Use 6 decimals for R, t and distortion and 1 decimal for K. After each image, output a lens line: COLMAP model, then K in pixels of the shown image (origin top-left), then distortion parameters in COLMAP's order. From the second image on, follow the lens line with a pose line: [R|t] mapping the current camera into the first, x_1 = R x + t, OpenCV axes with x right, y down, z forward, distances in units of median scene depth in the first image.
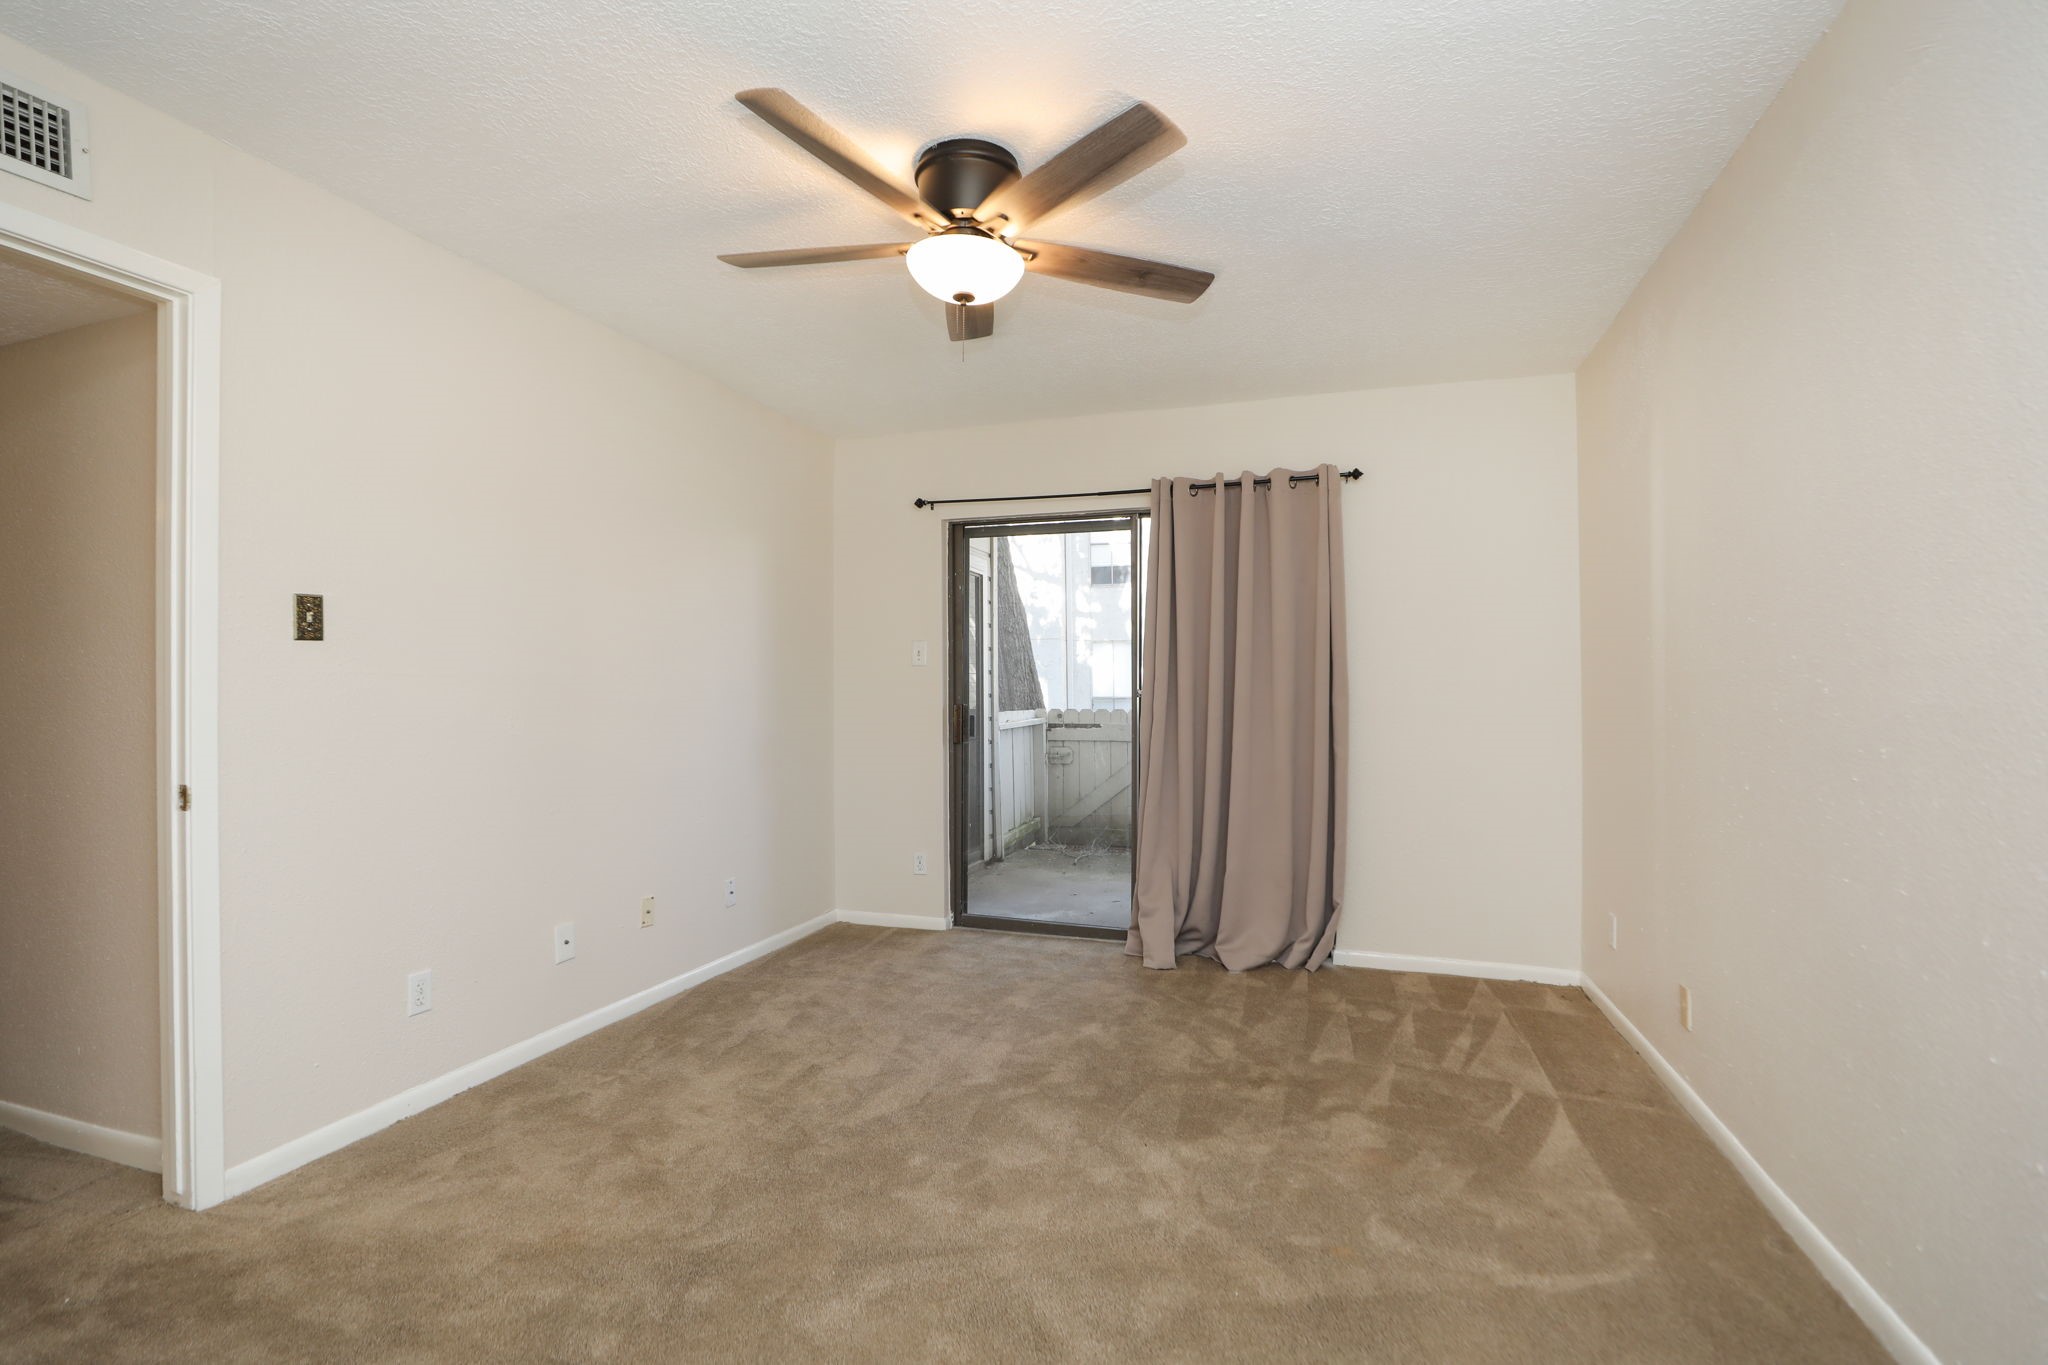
lens RADIAL K [[941.2, 0, 1020.2], [0, 941.2, 687.2], [0, 0, 1]] dist [-0.046984, 0.015629]
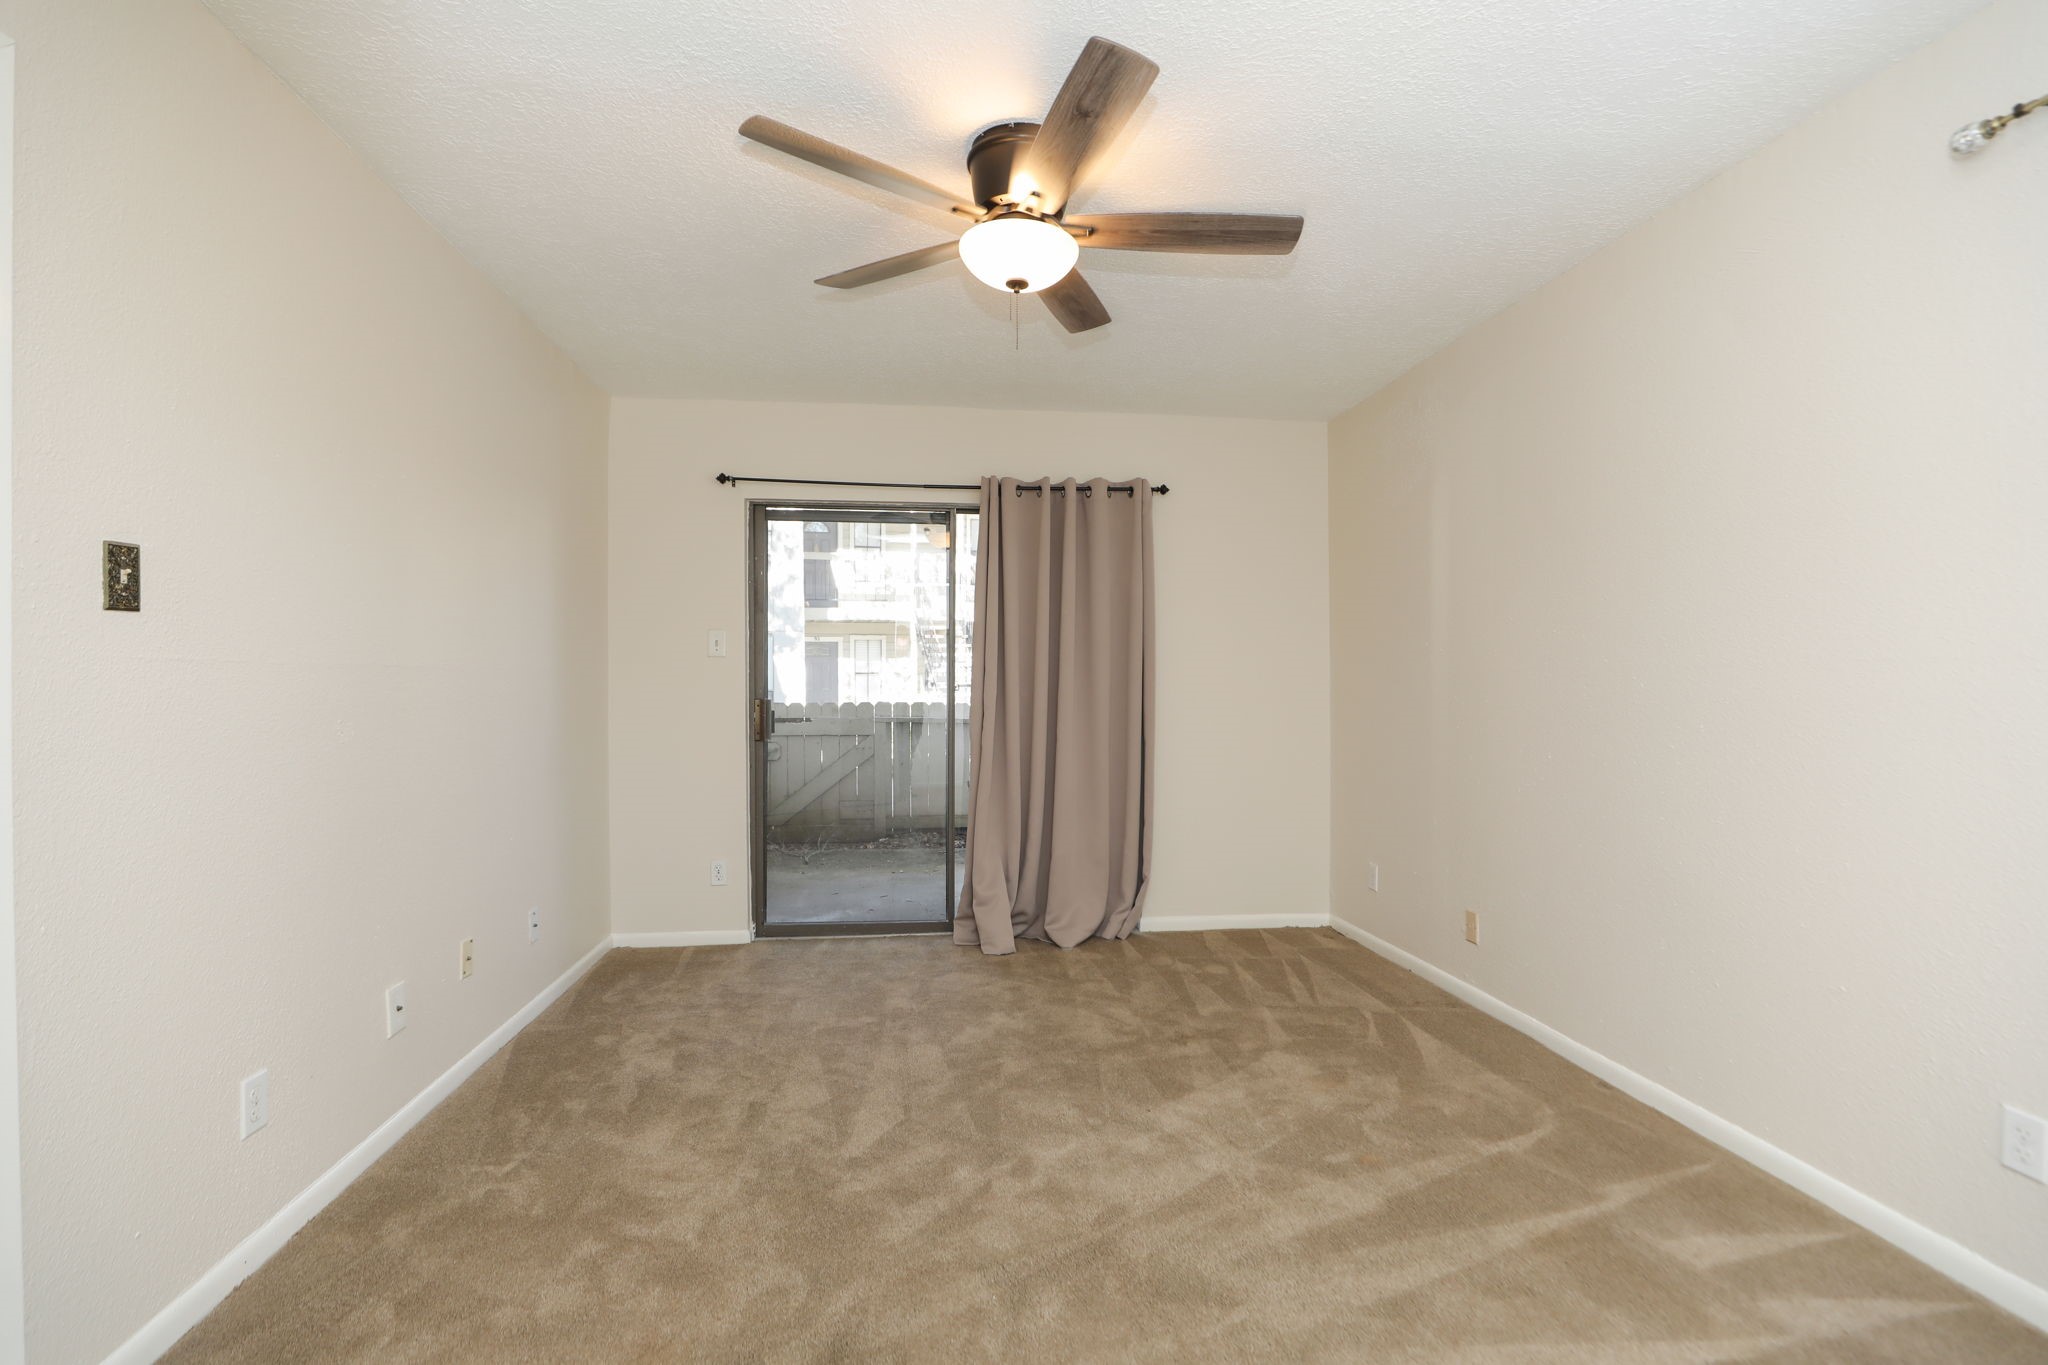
lens RADIAL K [[941.2, 0, 1020.2], [0, 941.2, 687.2], [0, 0, 1]] dist [-0.046984, 0.015629]
pose [[0.900152, -0.001703, 0.435573, -0.278545], [-0.001864, 0.999968, 0.007761, -0.000840], [-0.435572, -0.007798, 0.900120, 0.064386]]
